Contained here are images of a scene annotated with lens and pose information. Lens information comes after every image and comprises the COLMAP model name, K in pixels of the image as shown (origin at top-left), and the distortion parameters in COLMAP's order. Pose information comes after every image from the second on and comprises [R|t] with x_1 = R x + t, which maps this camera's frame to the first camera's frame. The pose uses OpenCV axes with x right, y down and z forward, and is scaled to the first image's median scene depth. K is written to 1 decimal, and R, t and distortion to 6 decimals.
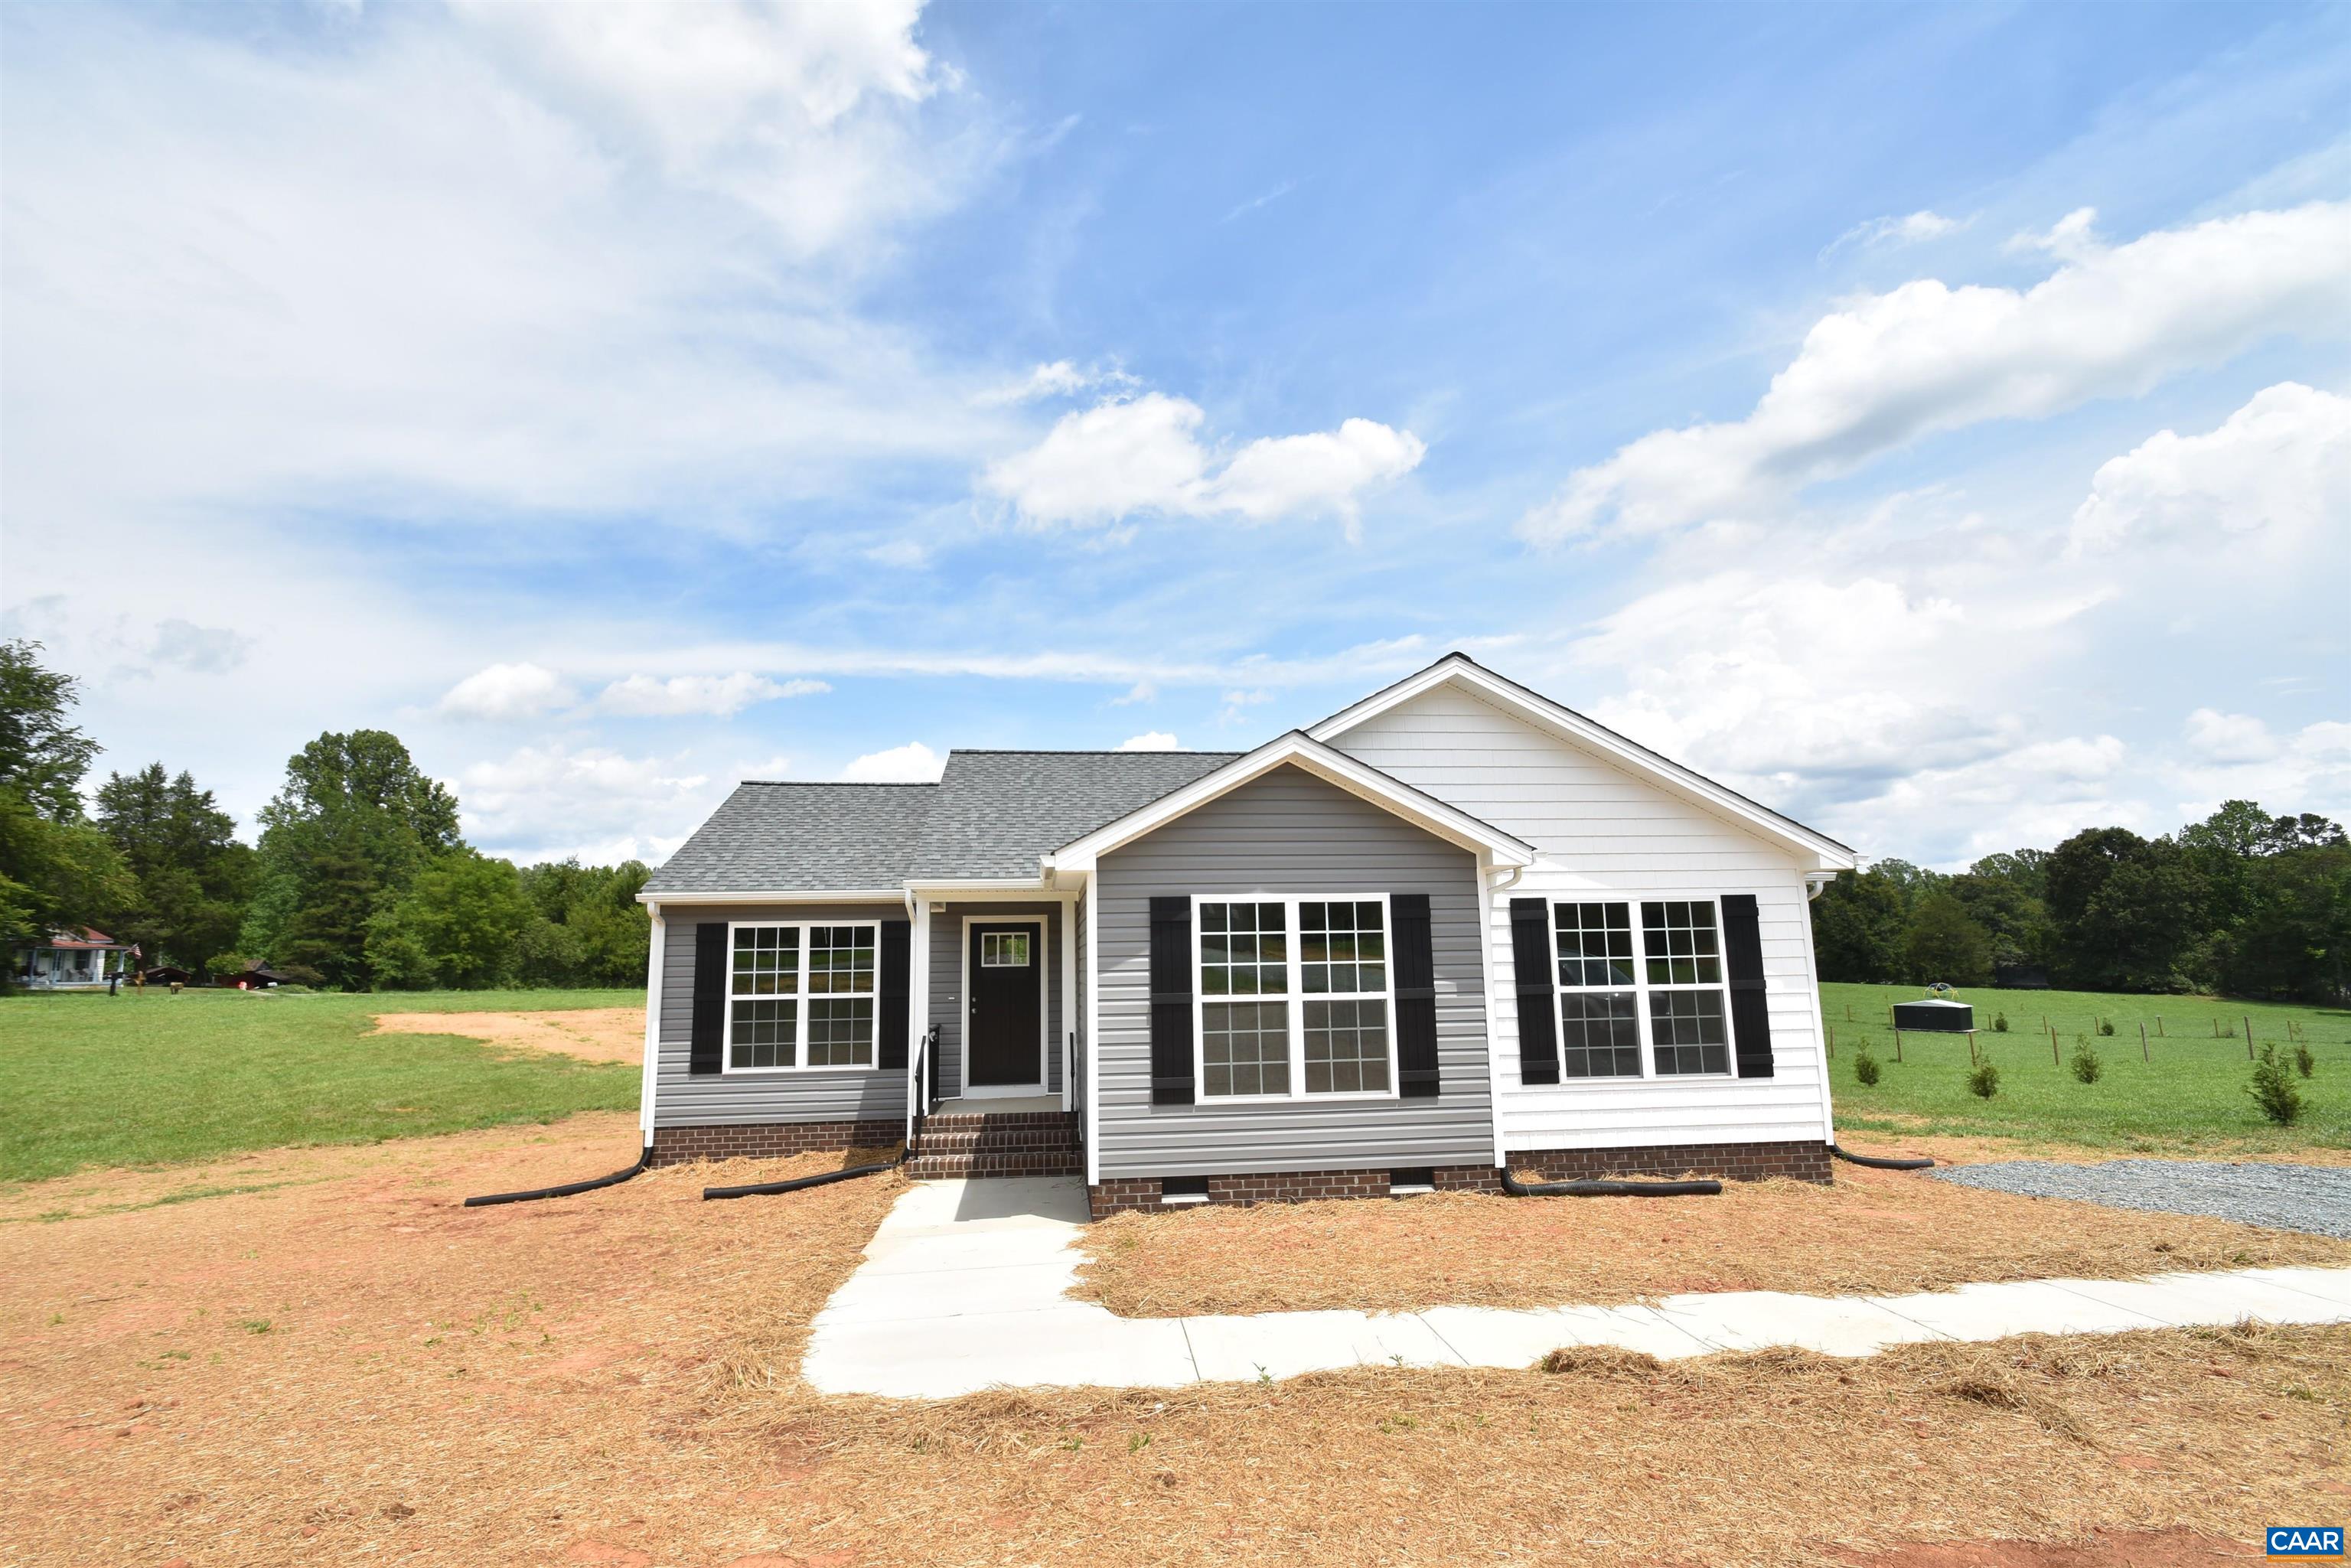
lens RADIAL K [[1021.4, 0, 1155.5], [0, 1021.4, 802.0], [0, 0, 1]] dist [0.007257, -0.011989]
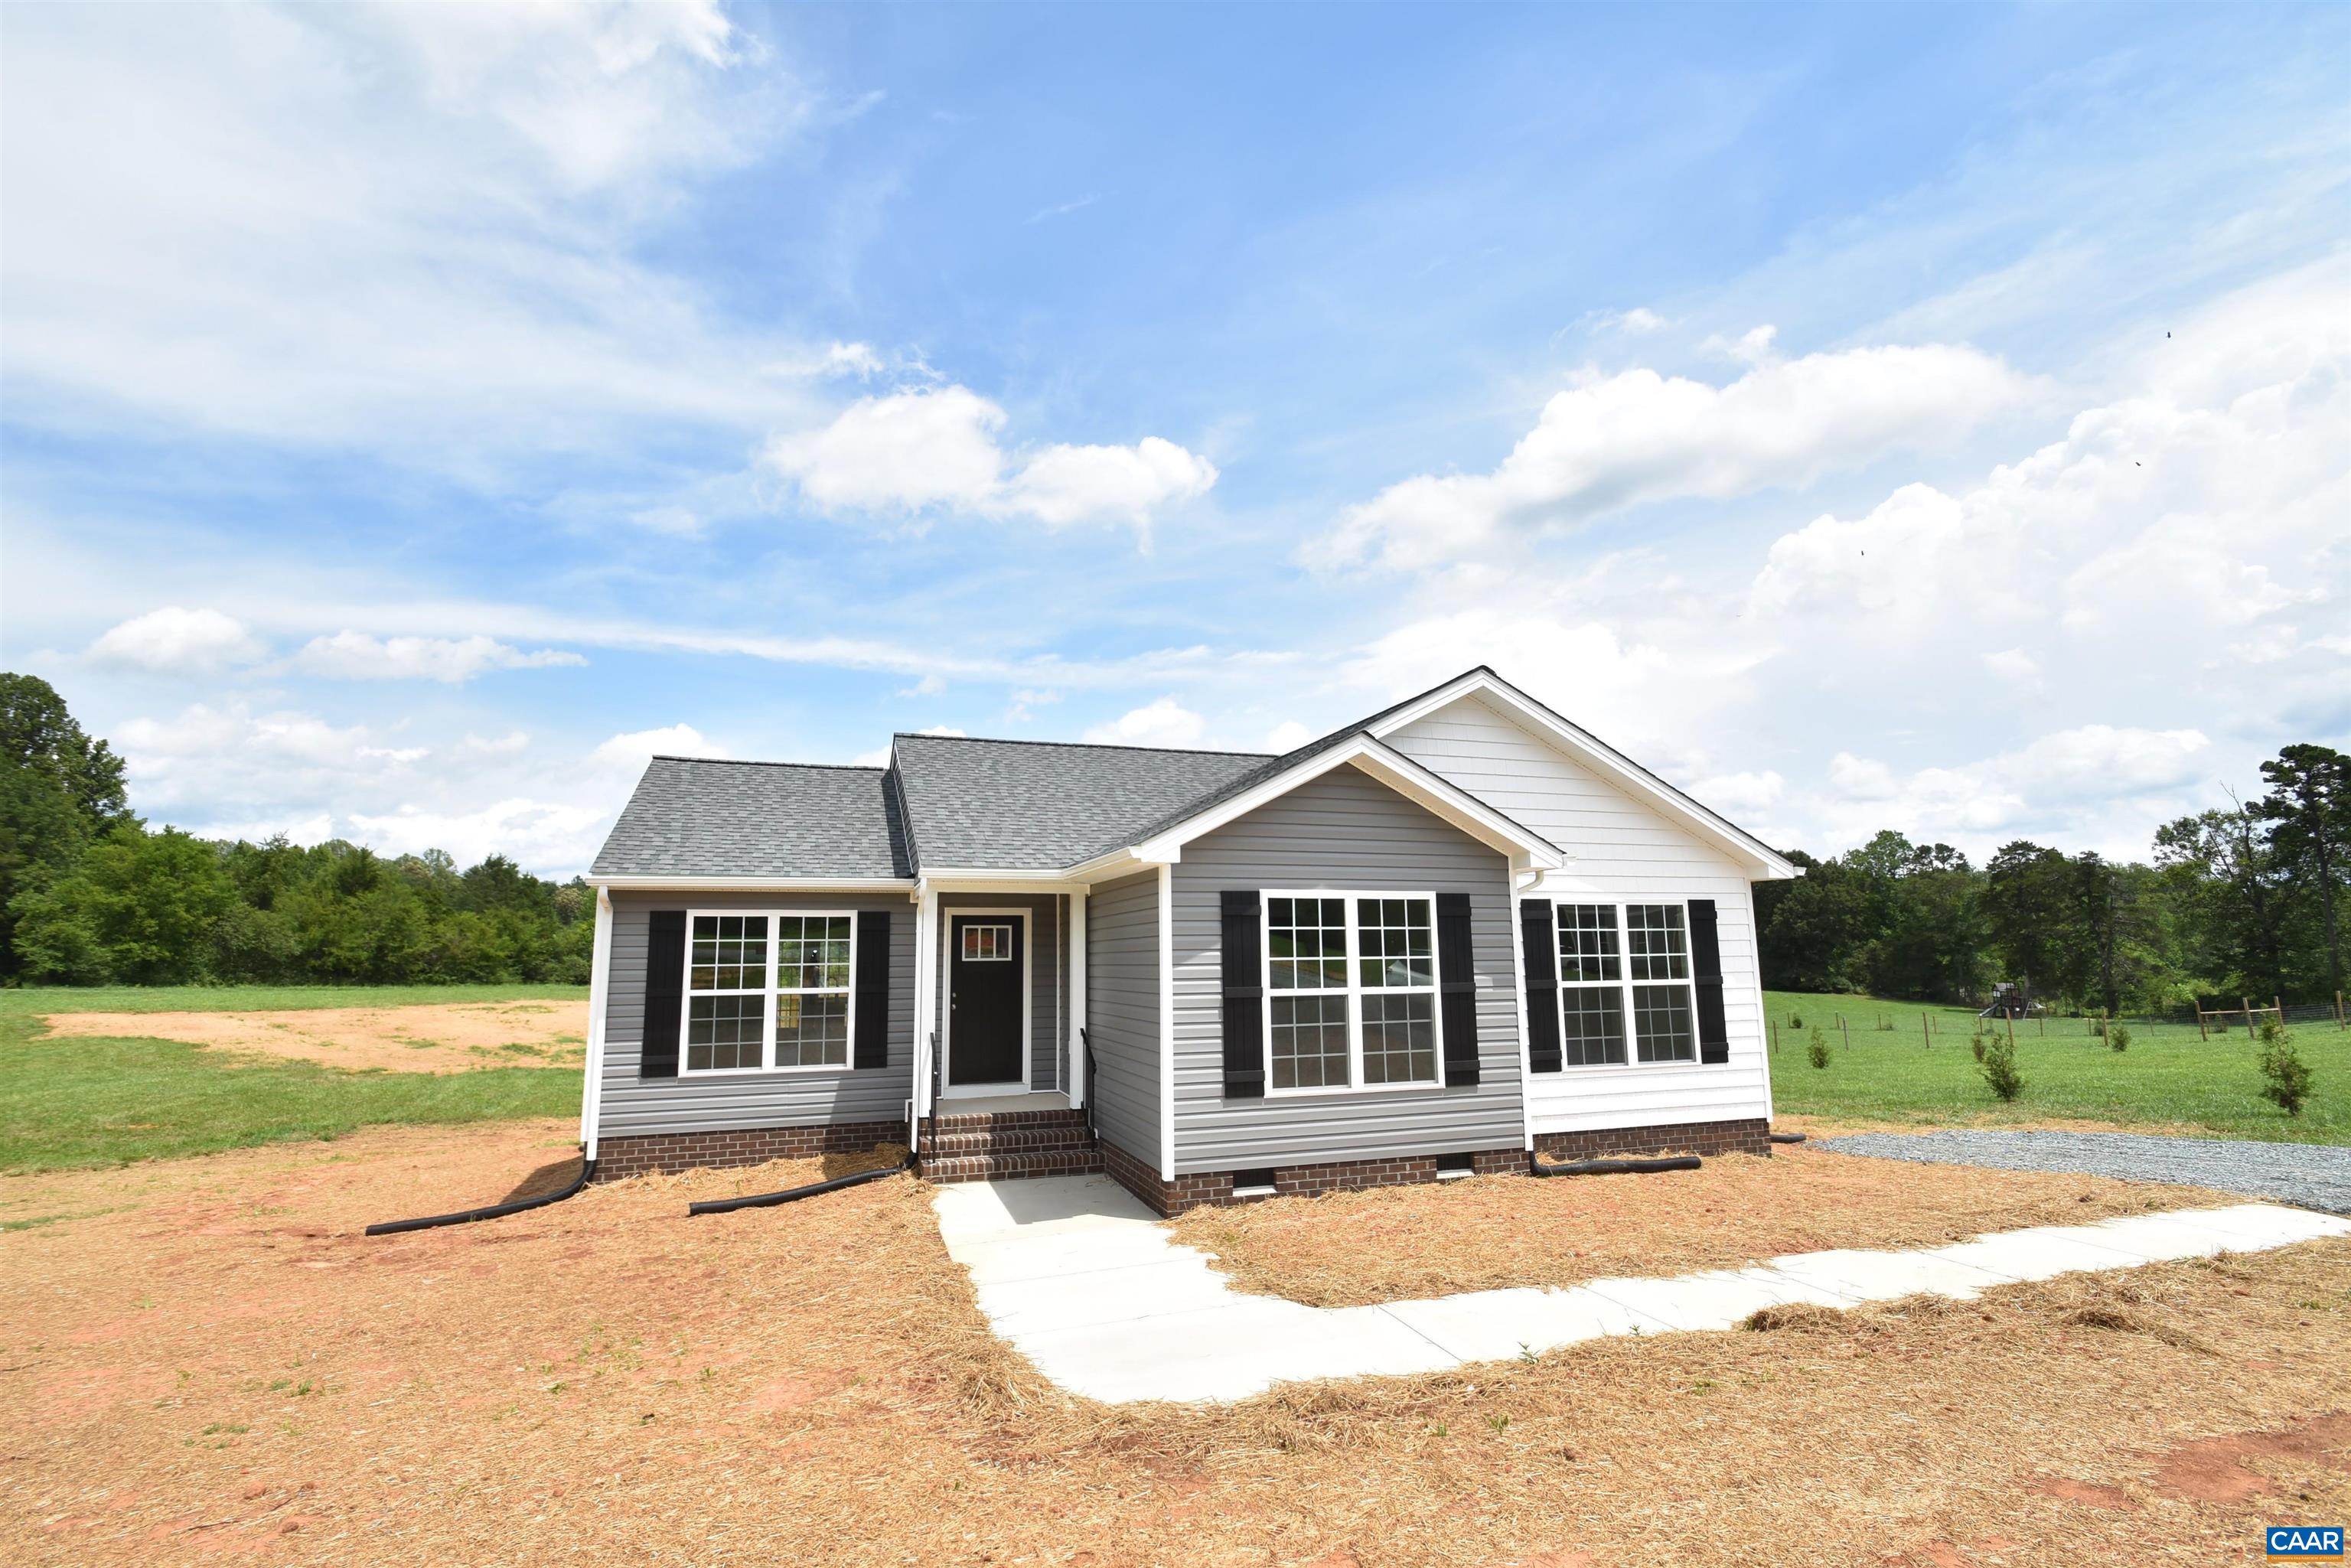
lens RADIAL K [[1023.6, 0, 1152.1], [0, 1023.6, 813.8], [0, 0, 1]] dist [0.007045, -0.012167]
pose [[0.978340, 0.035335, 0.203969, -0.229674], [-0.037988, 0.999237, 0.009108, 0.009777], [-0.203491, -0.016659, 0.978935, 0.032964]]
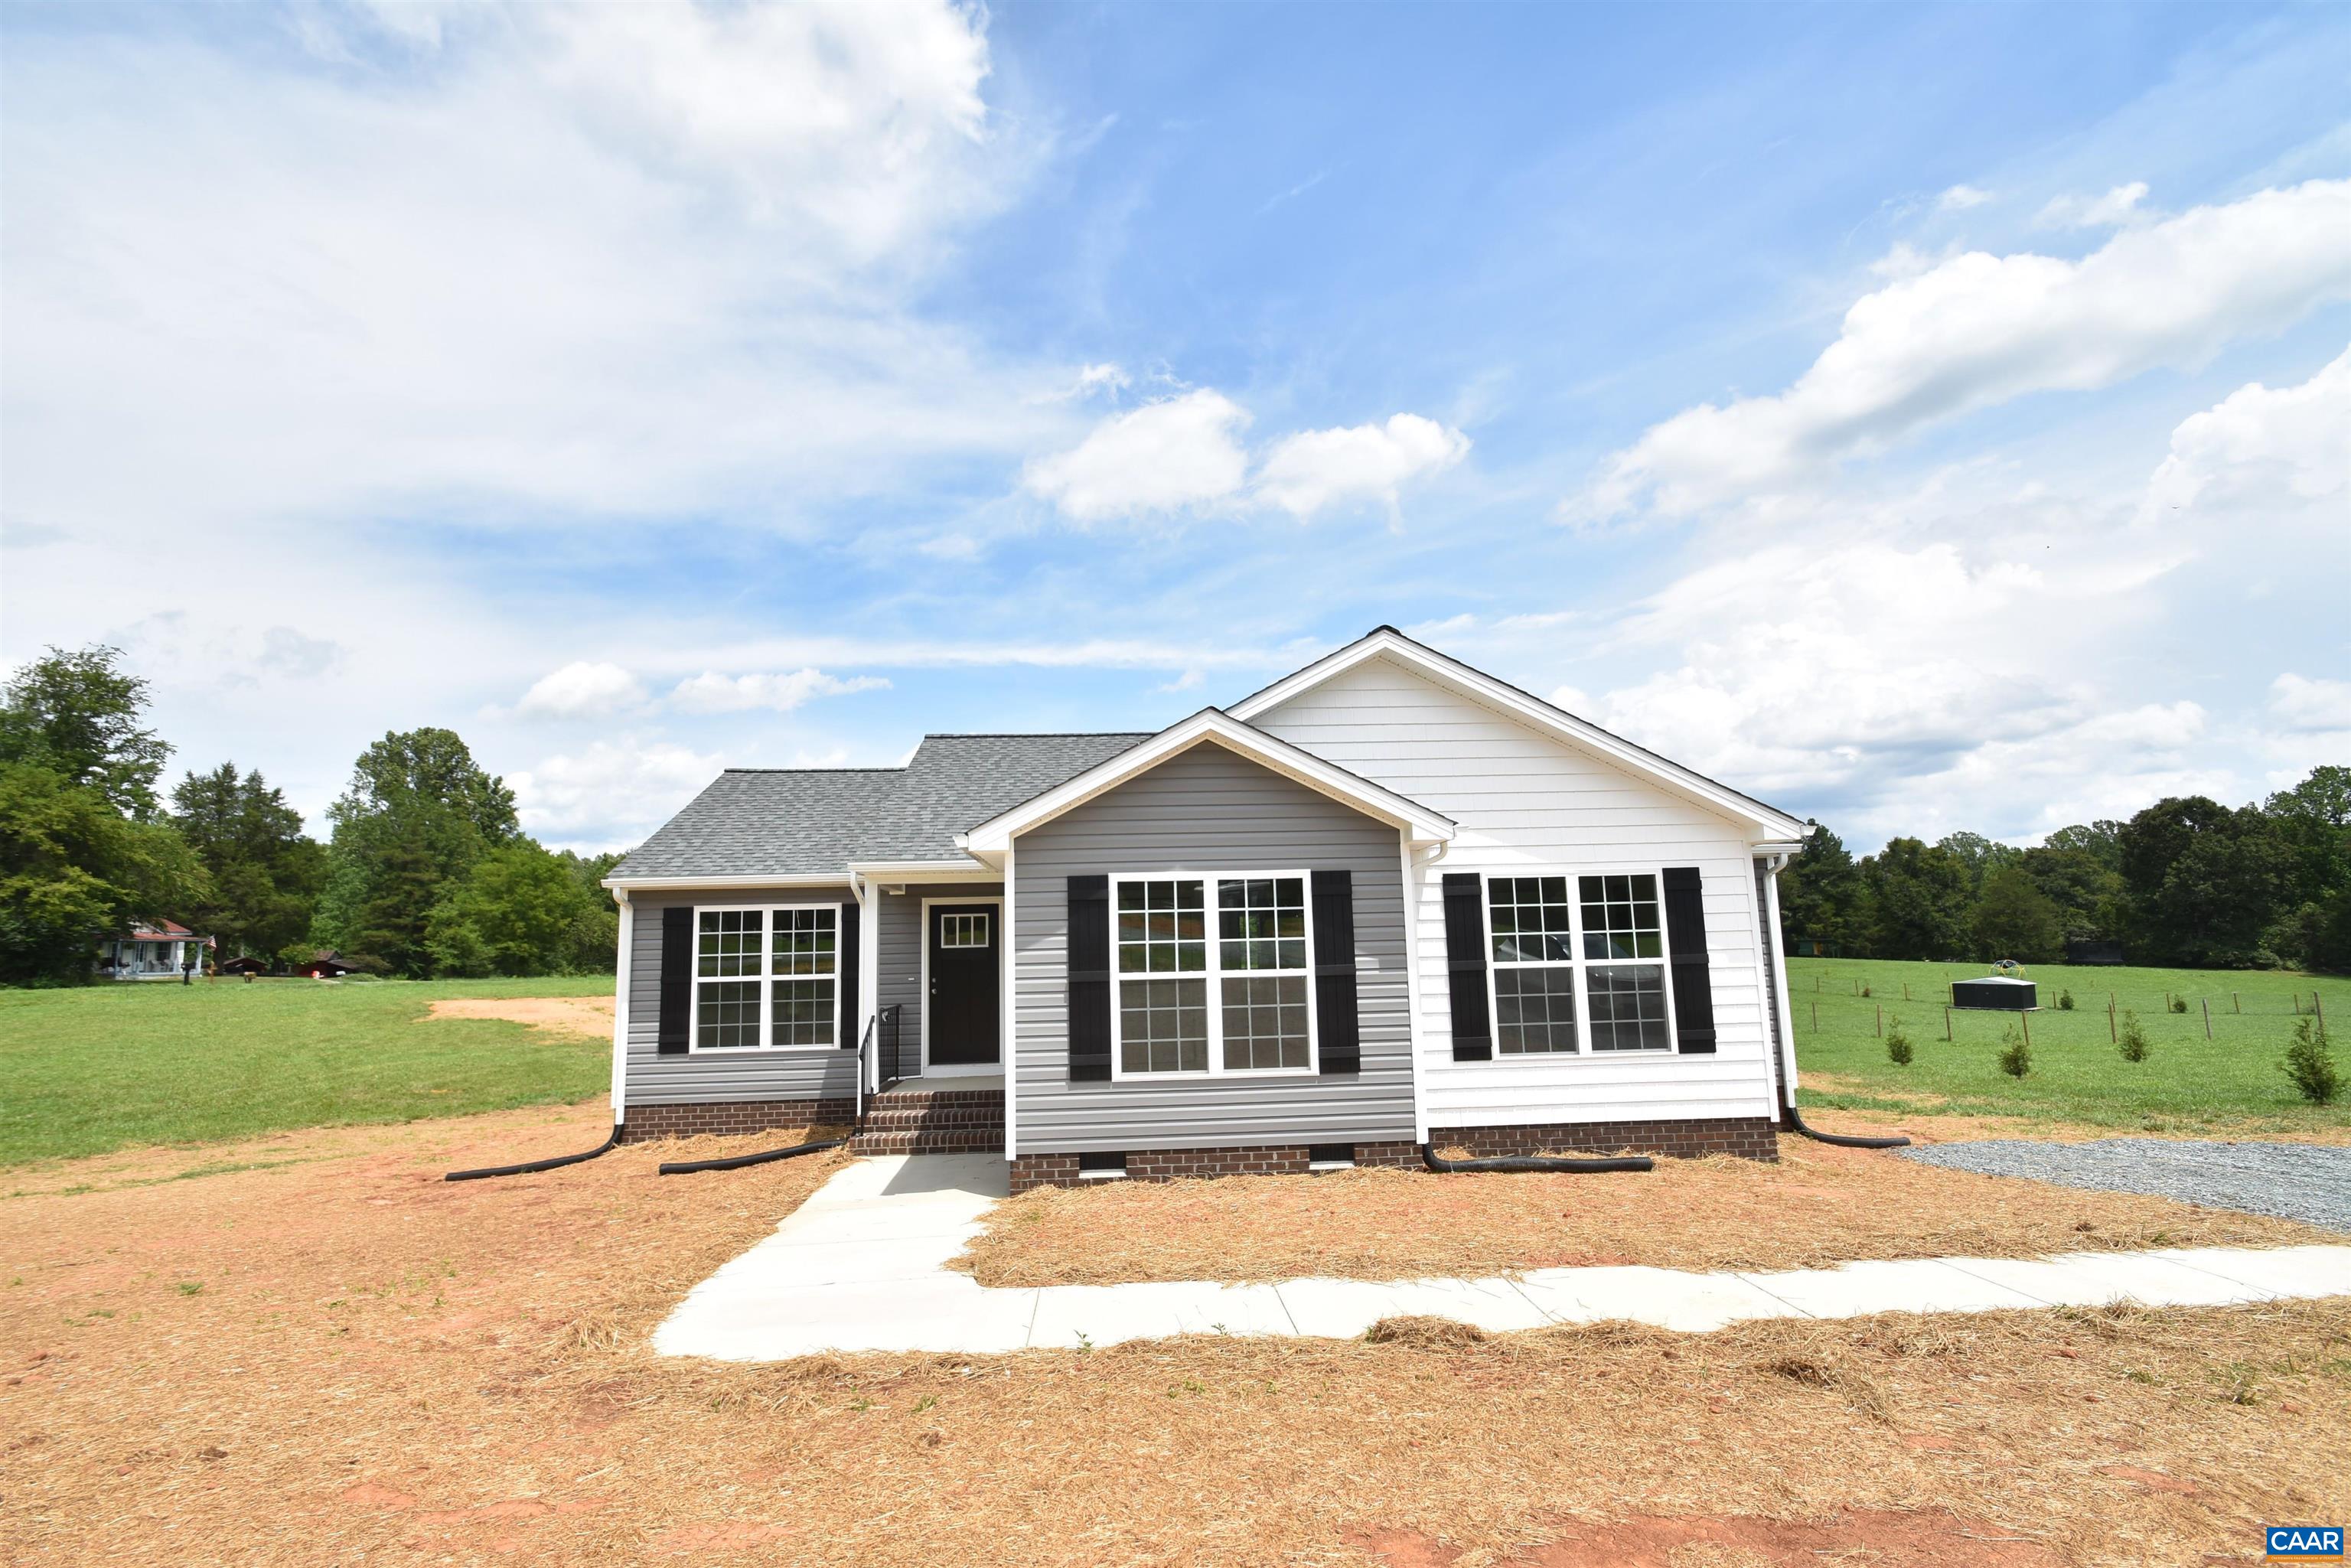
lens RADIAL K [[1021.1, 0, 1155.3], [0, 1021.1, 795.1], [0, 0, 1]] dist [0.003440, -0.009155]
pose [[0.998783, -0.014891, -0.047022, 0.107296], [0.015309, 0.999846, 0.008552, 0.004794], [0.046888, -0.009262, 0.998857, -0.001492]]
